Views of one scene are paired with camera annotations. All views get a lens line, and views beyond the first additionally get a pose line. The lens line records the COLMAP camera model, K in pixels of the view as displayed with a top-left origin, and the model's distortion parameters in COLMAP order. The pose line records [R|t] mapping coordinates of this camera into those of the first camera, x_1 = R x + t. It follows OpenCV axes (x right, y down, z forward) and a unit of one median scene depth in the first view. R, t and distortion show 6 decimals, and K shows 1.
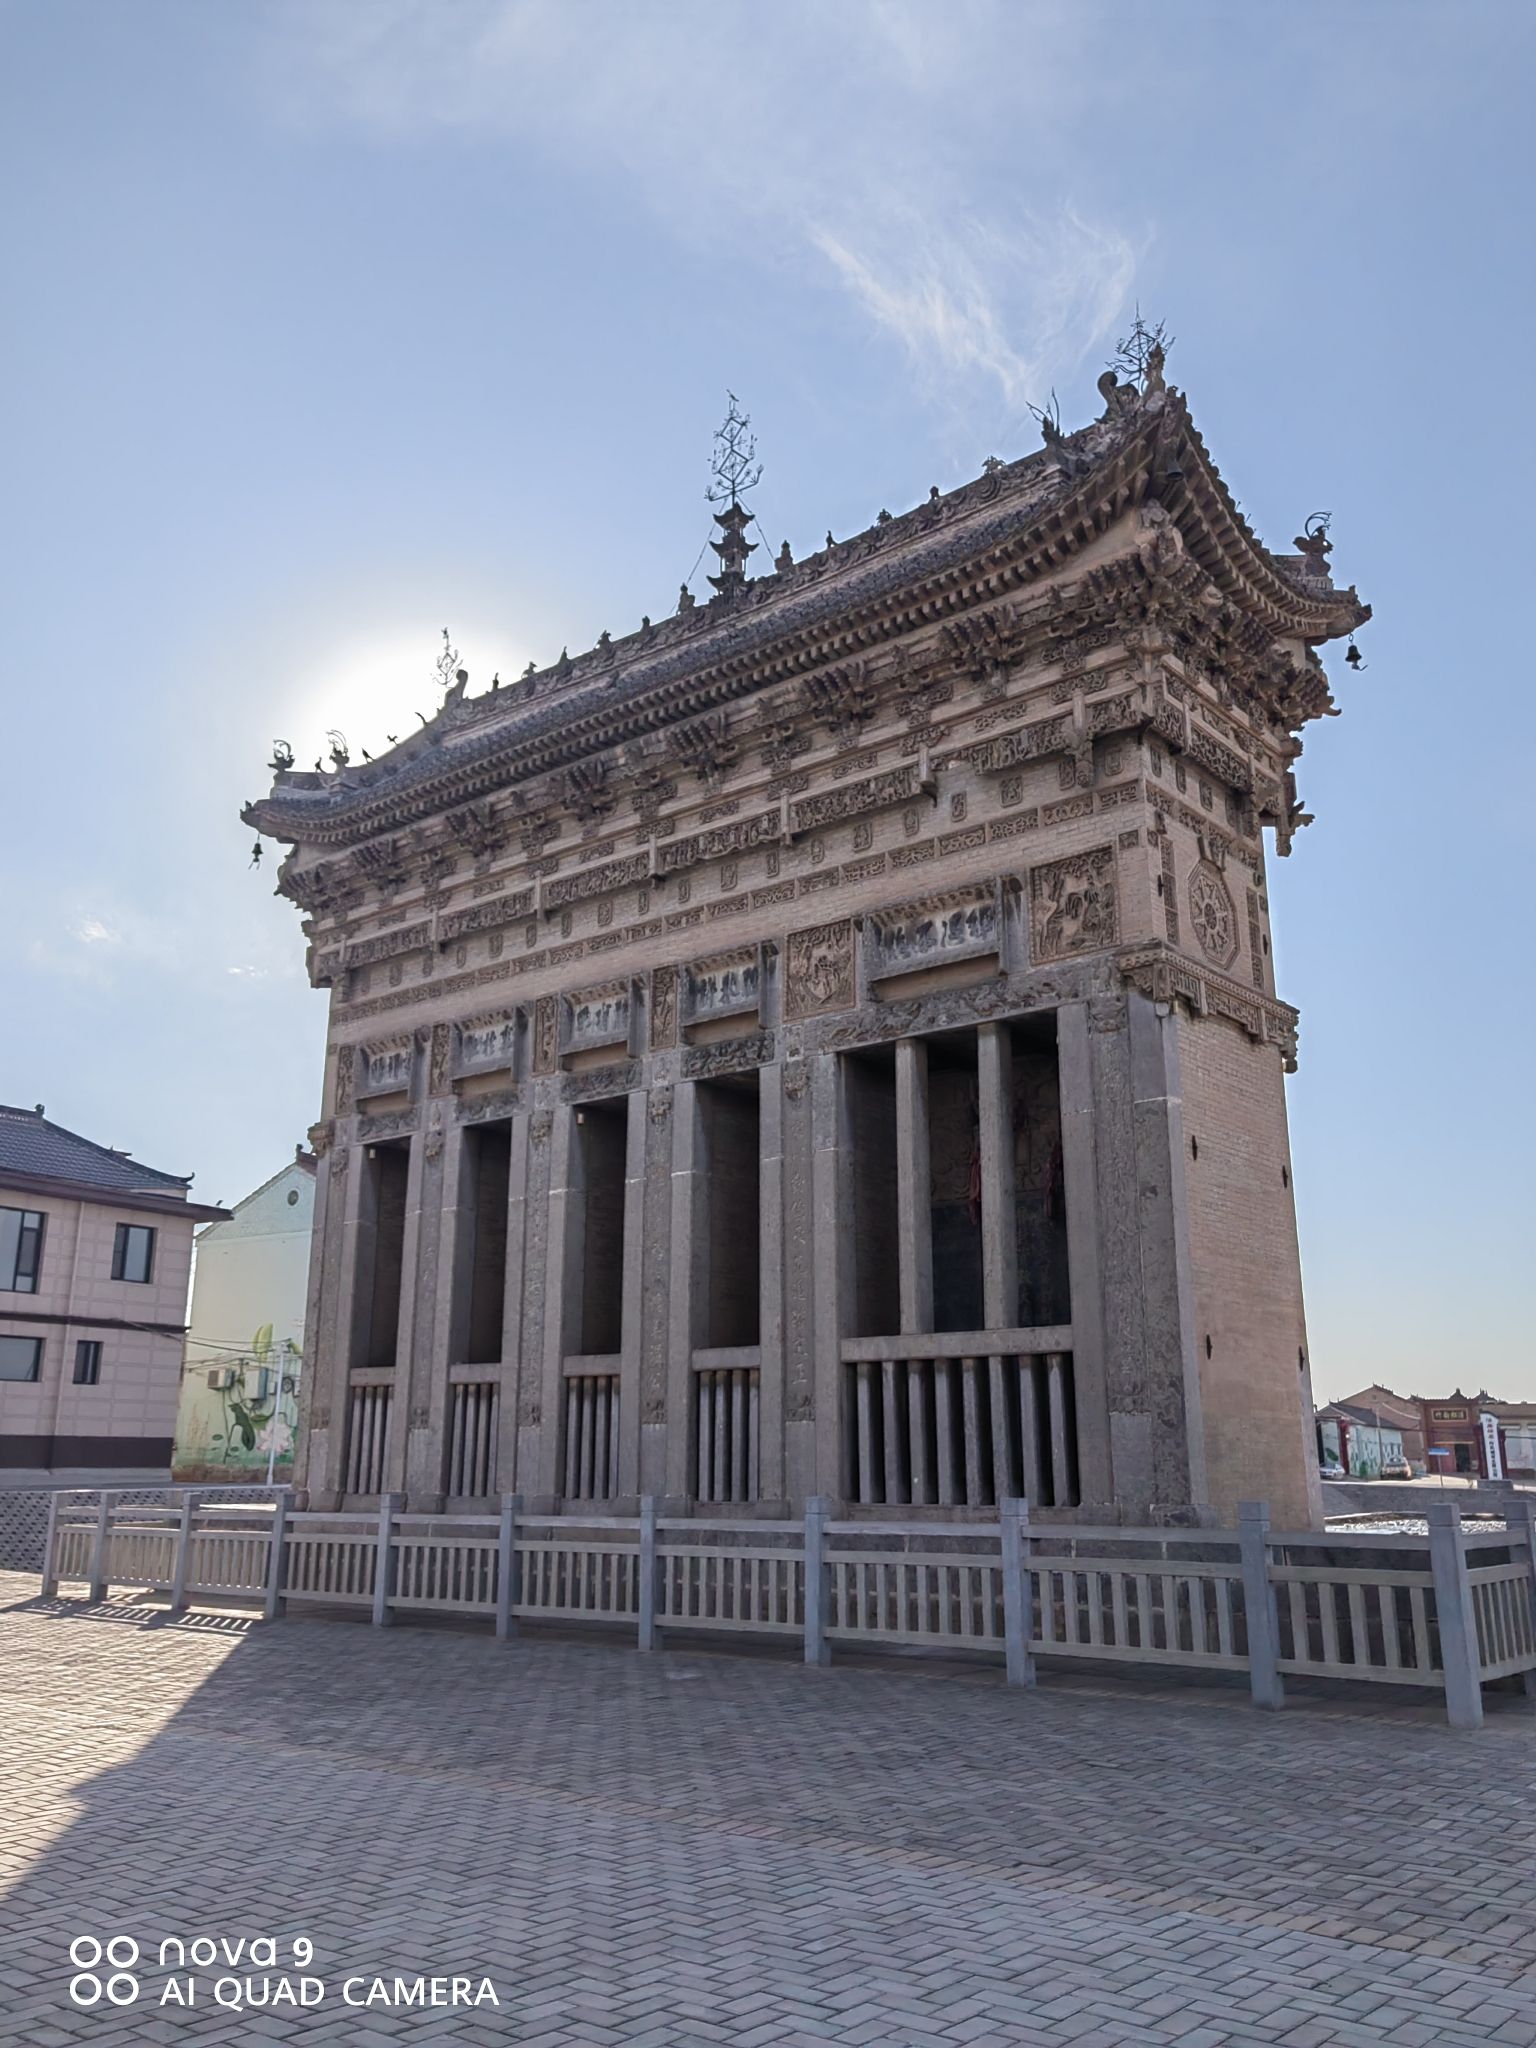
lens RADIAL K [[1615.9, 0, 739.7], [0, 1615.9, 1020.1], [0, 0, 1]] dist [0.034311, 0.005066]
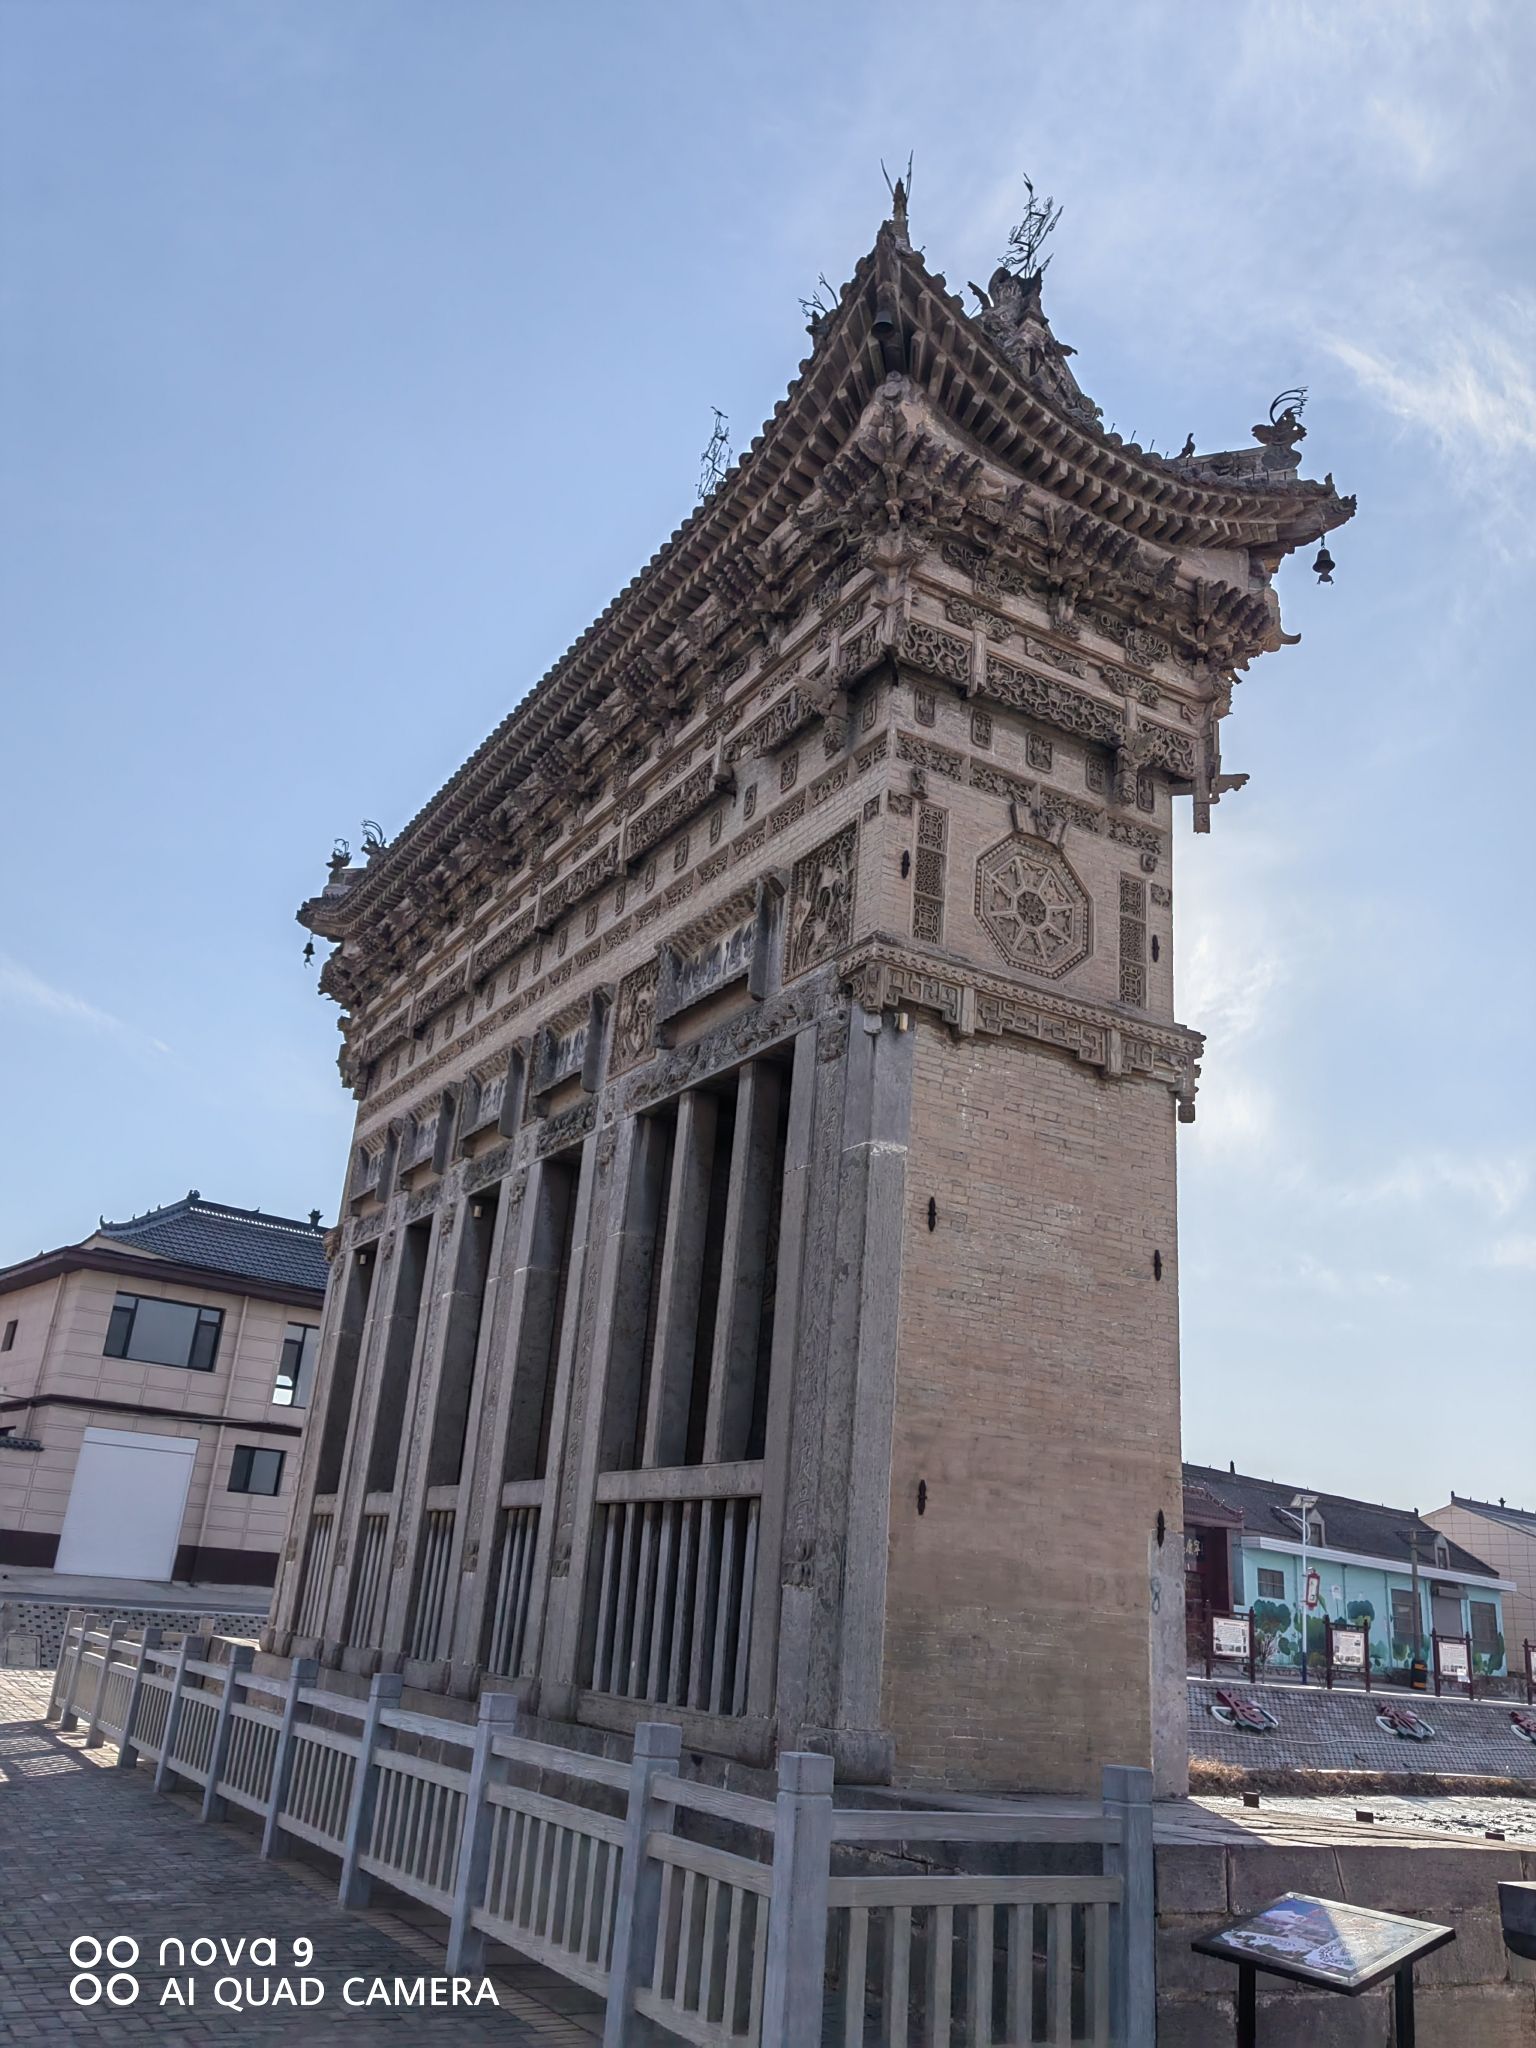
lens RADIAL K [[1617.7, 0, 768.0], [0, 1617.7, 1024.0], [0, 0, 1]] dist [0.033125, -0.000406]
pose [[0.944408, -0.048160, -0.325229, 0.387687], [0.017679, 0.995221, -0.096036, 0.053756], [0.328300, 0.084948, 0.940746, 0.250530]]
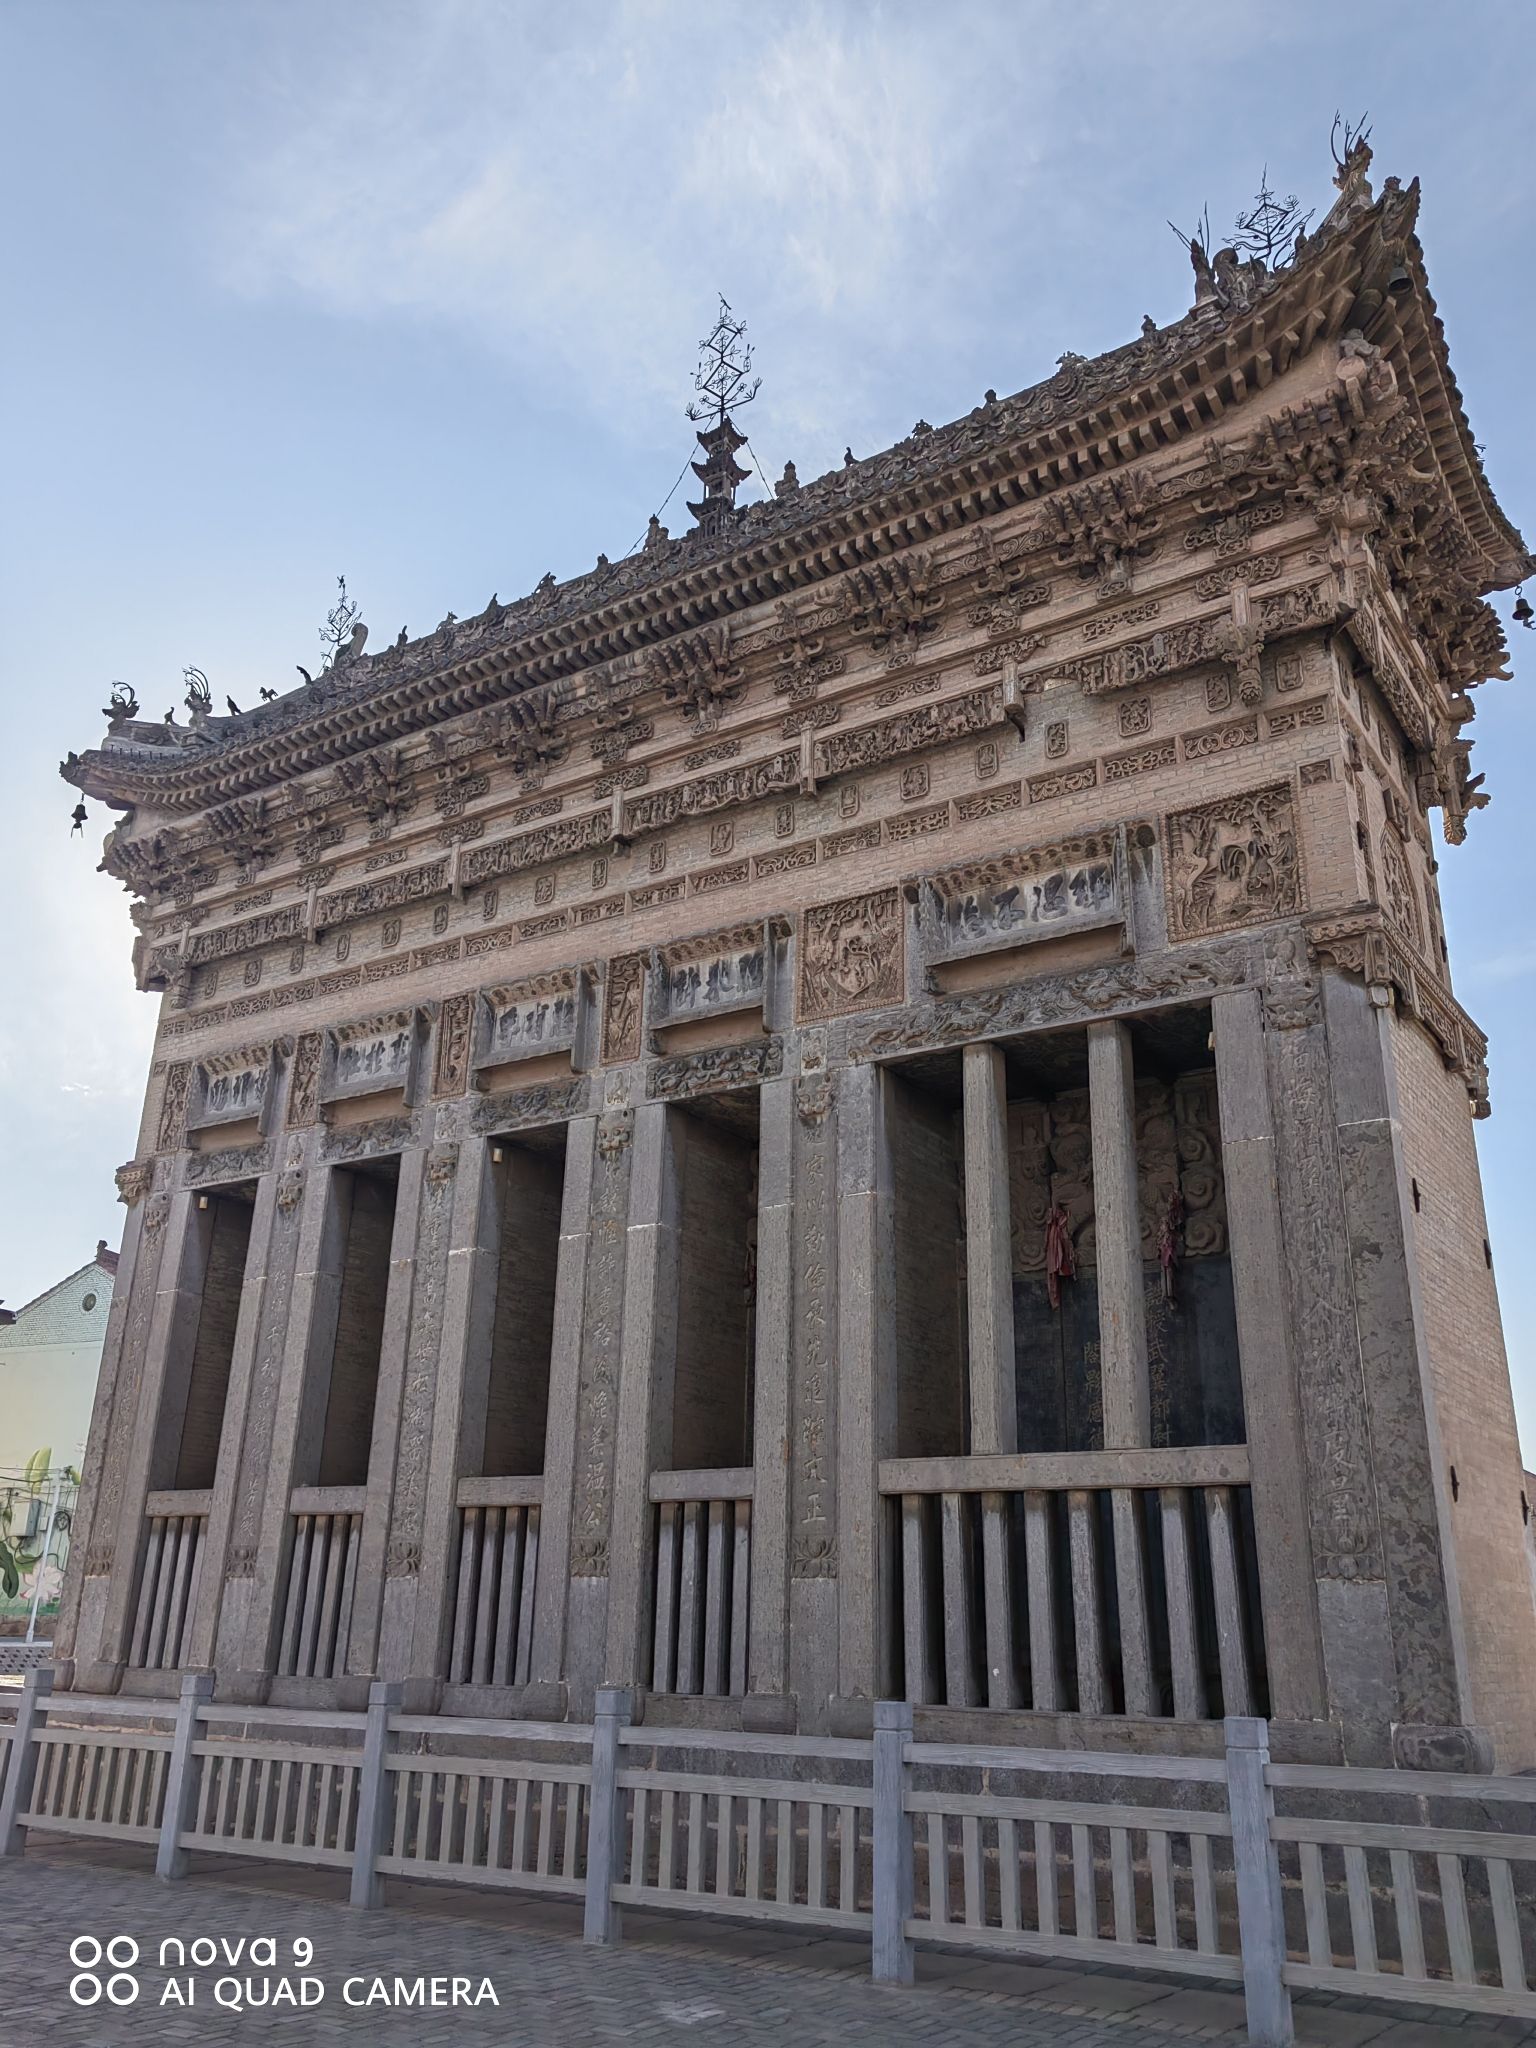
lens RADIAL K [[1615.9, 0, 739.7], [0, 1615.9, 1020.1], [0, 0, 1]] dist [0.034311, 0.005066]
pose [[0.993364, 0.059081, 0.098683, -0.074172], [-0.050038, 0.994527, -0.091722, 0.070861], [-0.103562, 0.086175, 0.990883, 0.277118]]
